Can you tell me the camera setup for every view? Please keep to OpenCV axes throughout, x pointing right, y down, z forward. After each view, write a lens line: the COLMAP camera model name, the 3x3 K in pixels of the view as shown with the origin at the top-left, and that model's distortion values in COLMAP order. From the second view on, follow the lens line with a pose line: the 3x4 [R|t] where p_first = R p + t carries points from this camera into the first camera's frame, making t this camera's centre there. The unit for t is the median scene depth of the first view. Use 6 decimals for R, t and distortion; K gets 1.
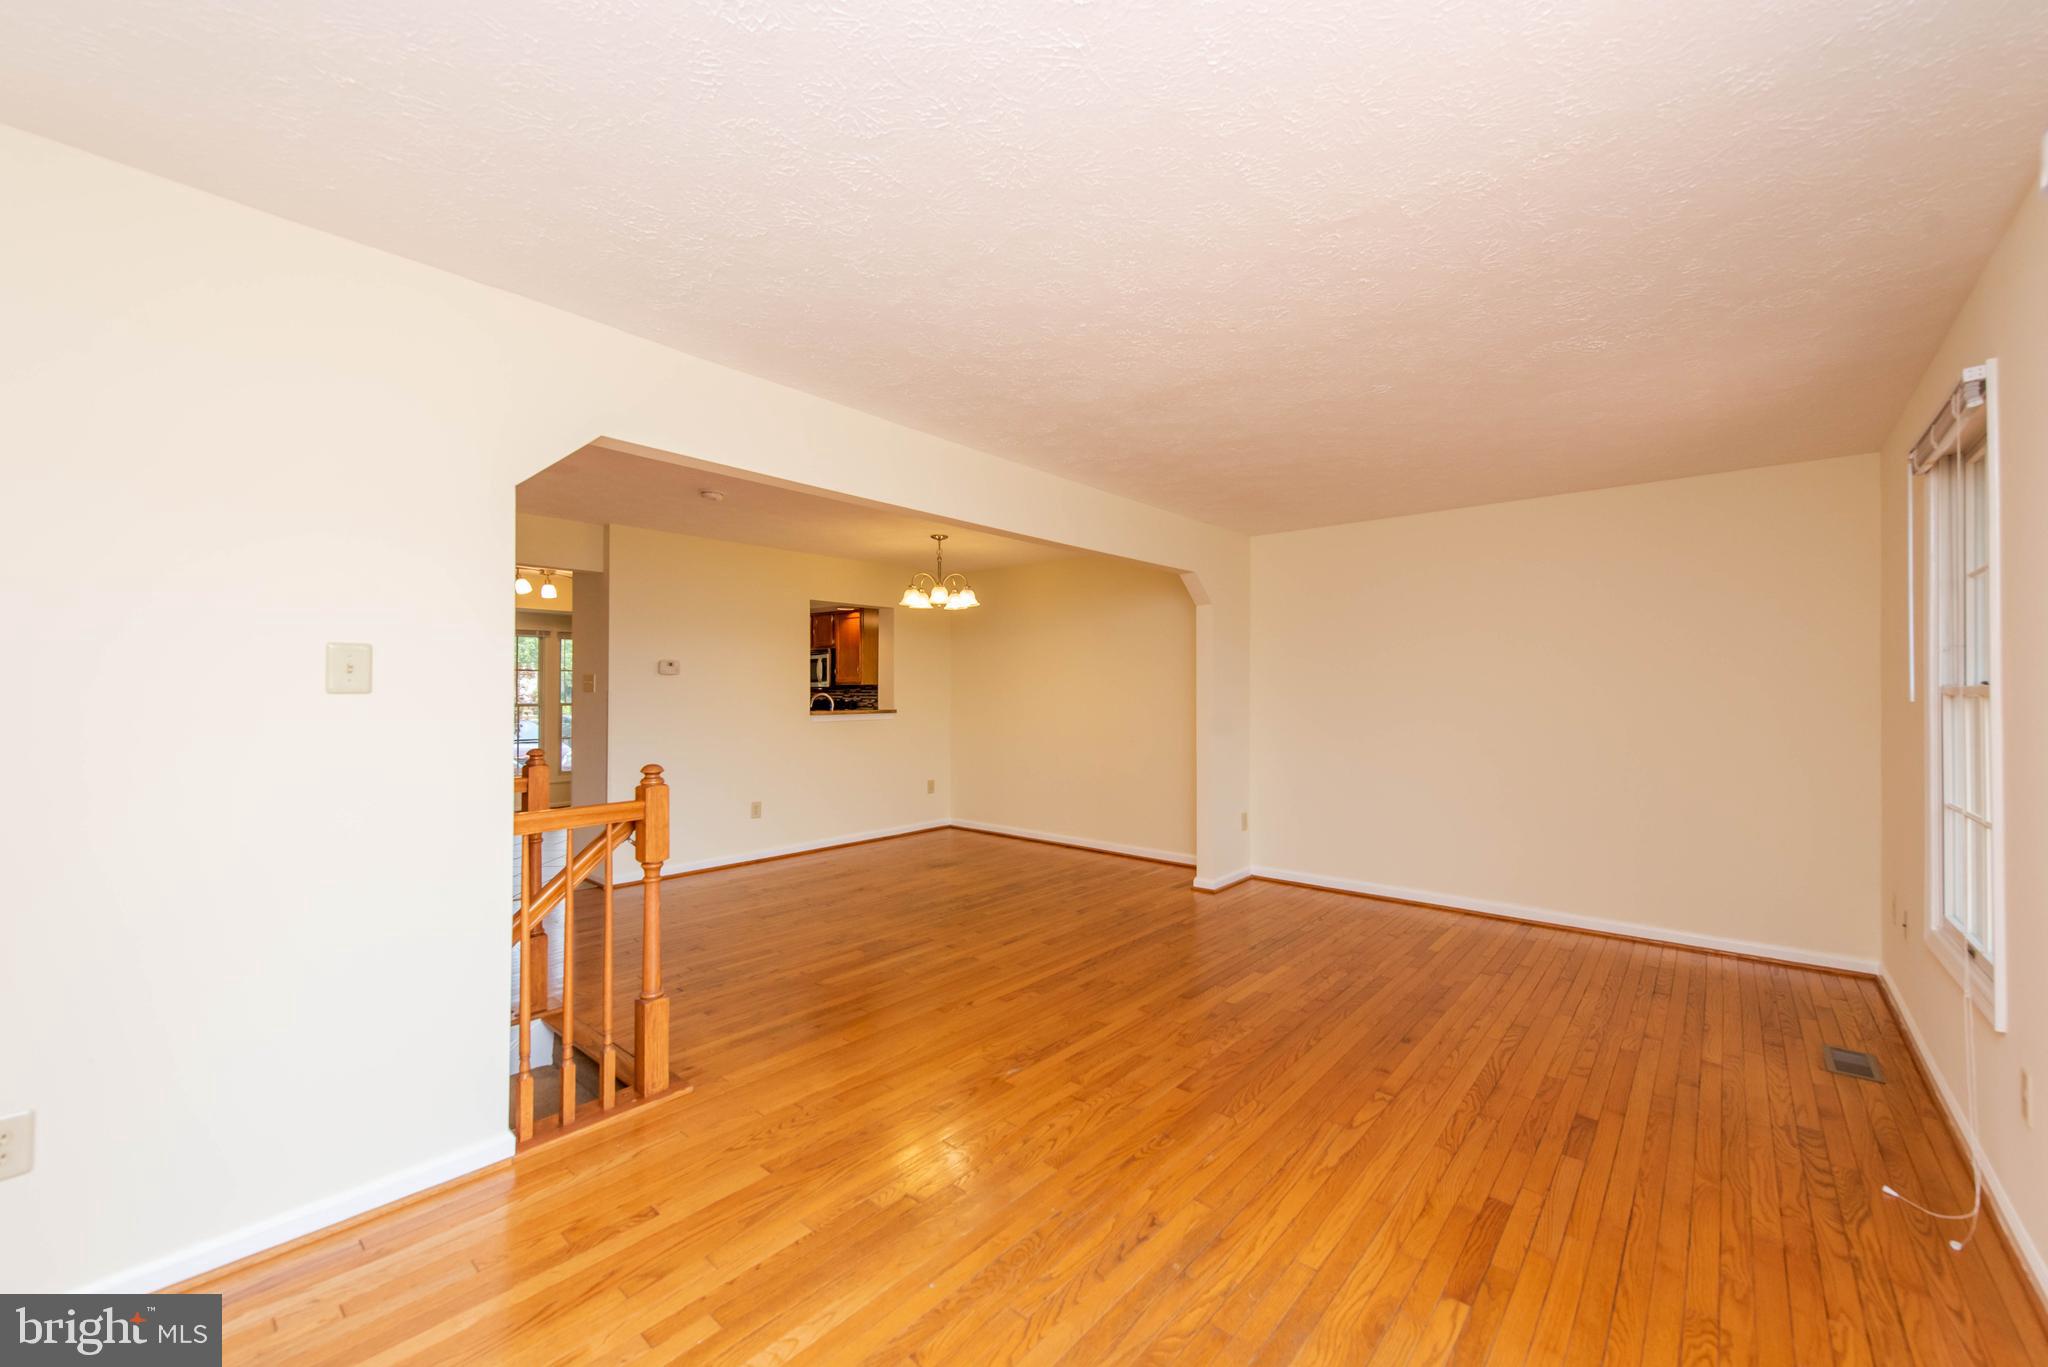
lens RADIAL K [[803.5, 0, 1030.1], [0, 803.5, 687.9], [0, 0, 1]] dist [0.019319, -0.005444]
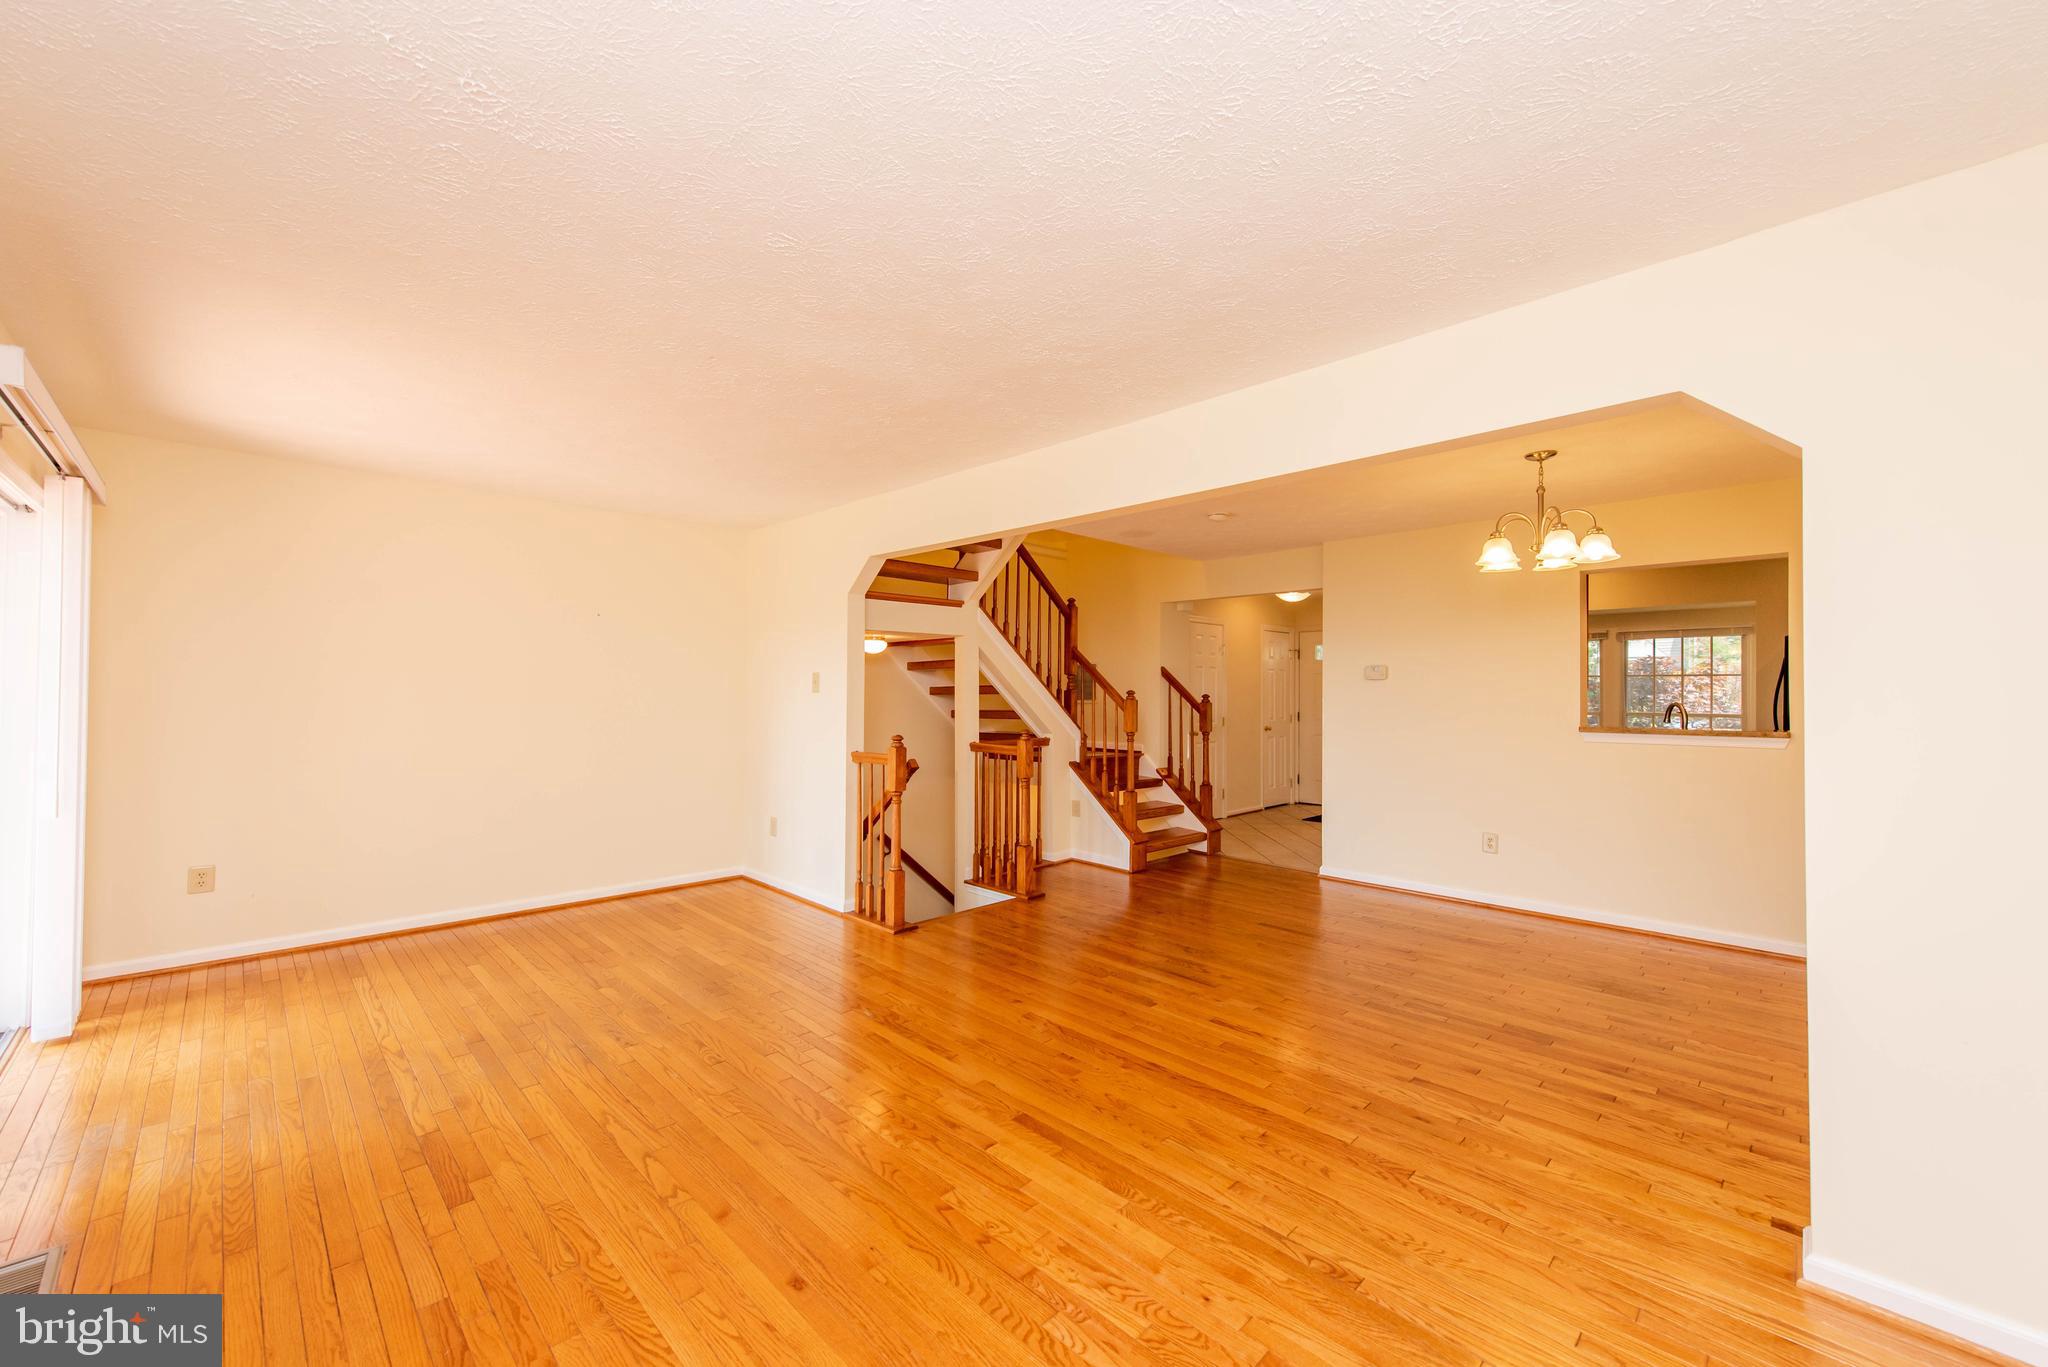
lens RADIAL K [[803.5, 0, 1027.0], [0, 803.5, 682.8], [0, 0, 1]] dist [0.019319, -0.005444]
pose [[-0.076551, -0.015245, -0.996949, 0.571722], [-0.004552, 0.999878, -0.014940, 0.003830], [0.997055, 0.003395, -0.076611, 0.660644]]
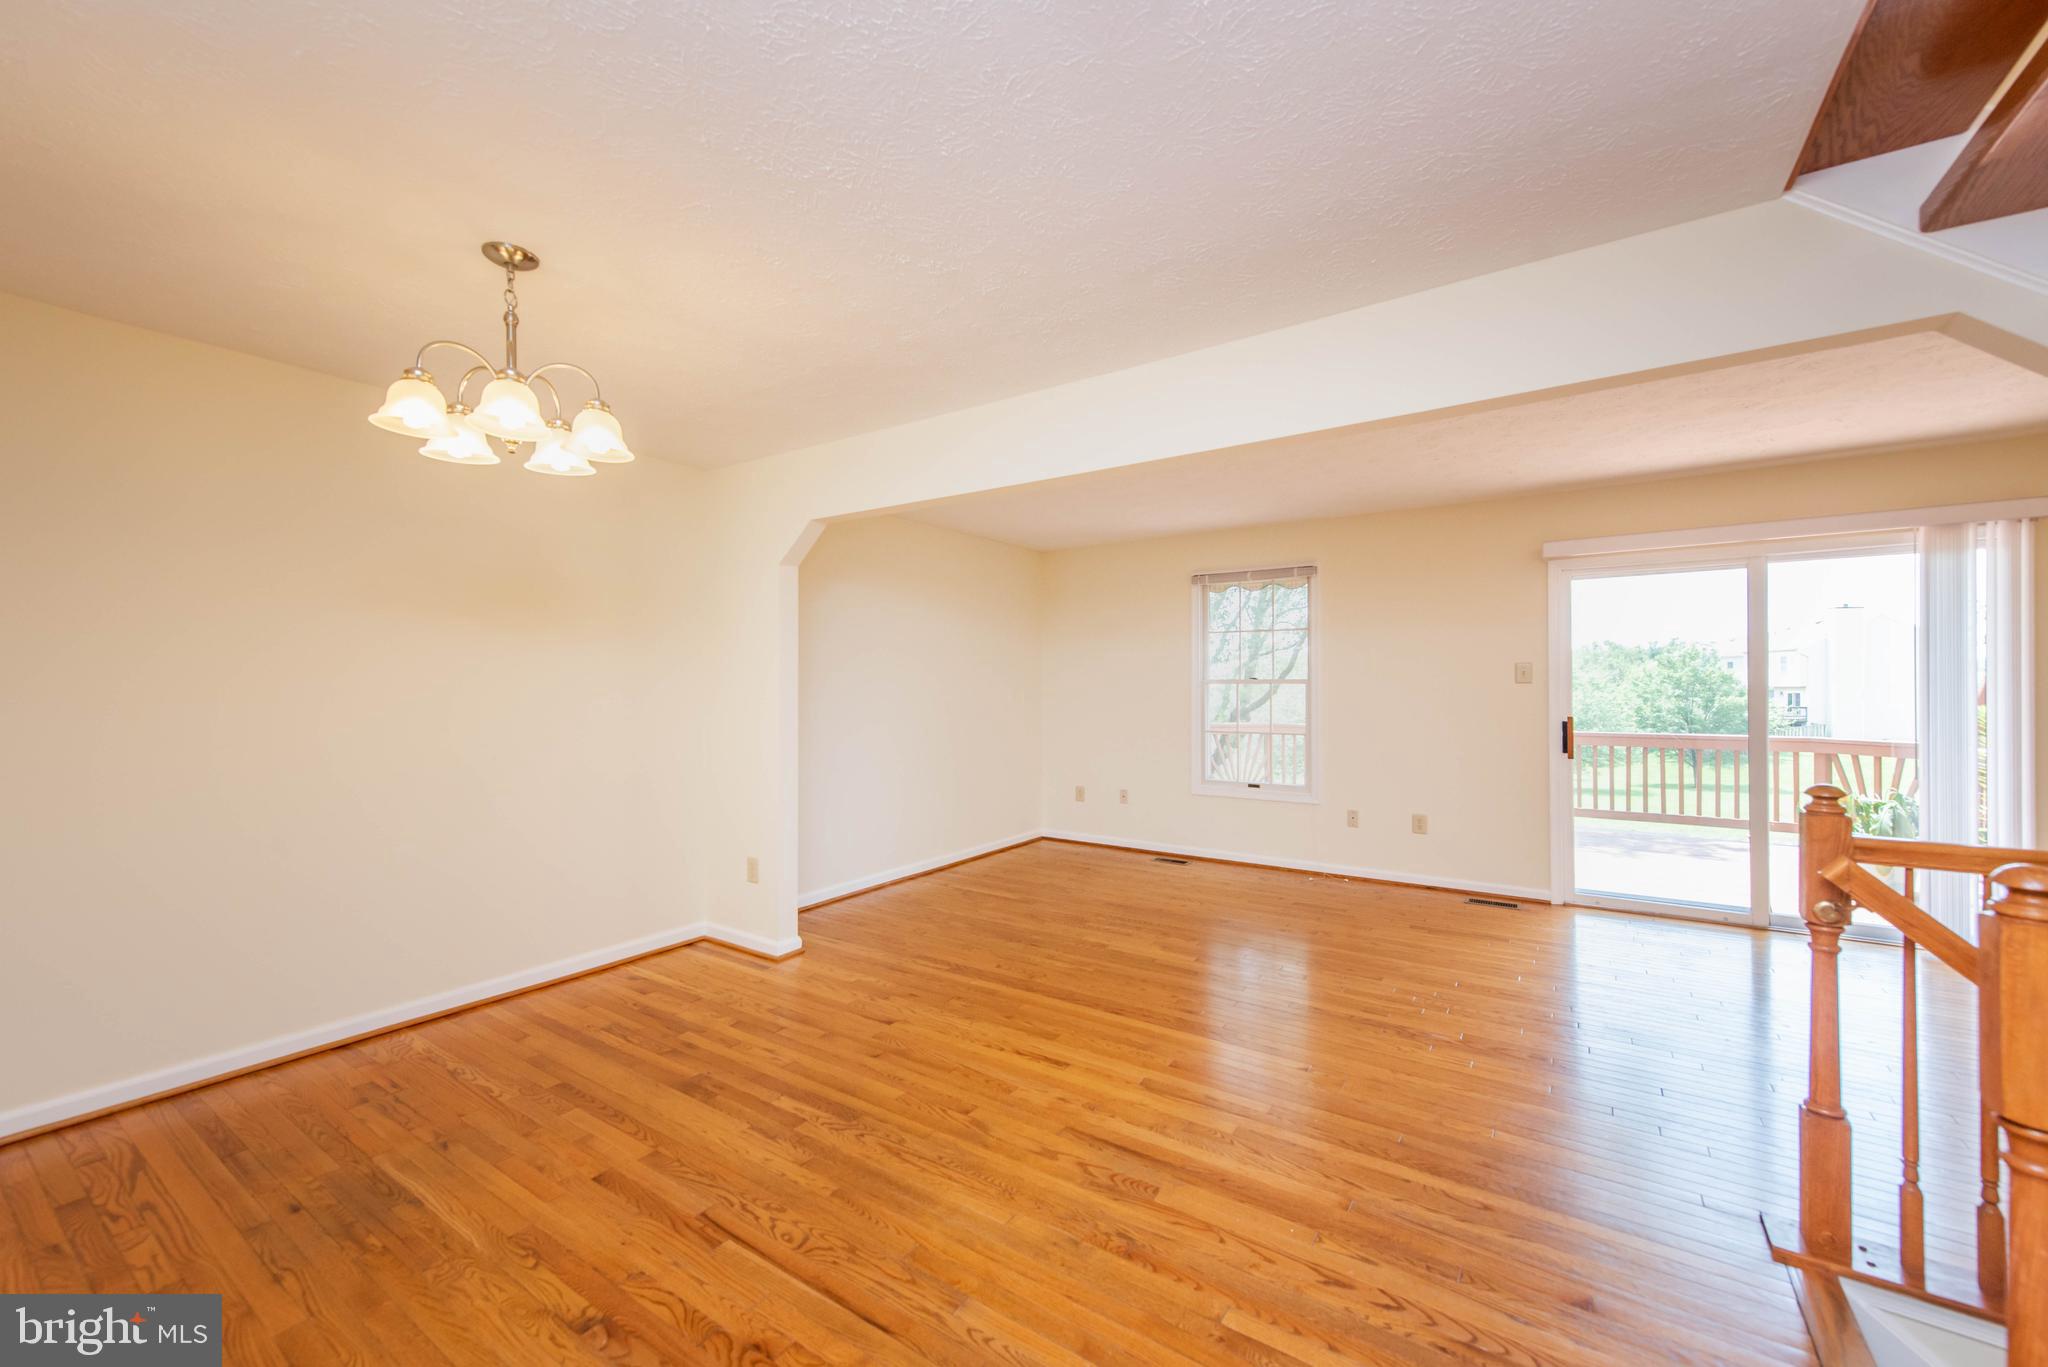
lens RADIAL K [[803.5, 0, 1024.7], [0, 803.5, 694.6], [0, 0, 1]] dist [0.019319, -0.005444]
pose [[-0.110423, -0.015045, 0.993771, -0.511228], [0.000139, 0.999885, 0.015153, 0.002772], [-0.993885, 0.001811, -0.110408, 0.831197]]
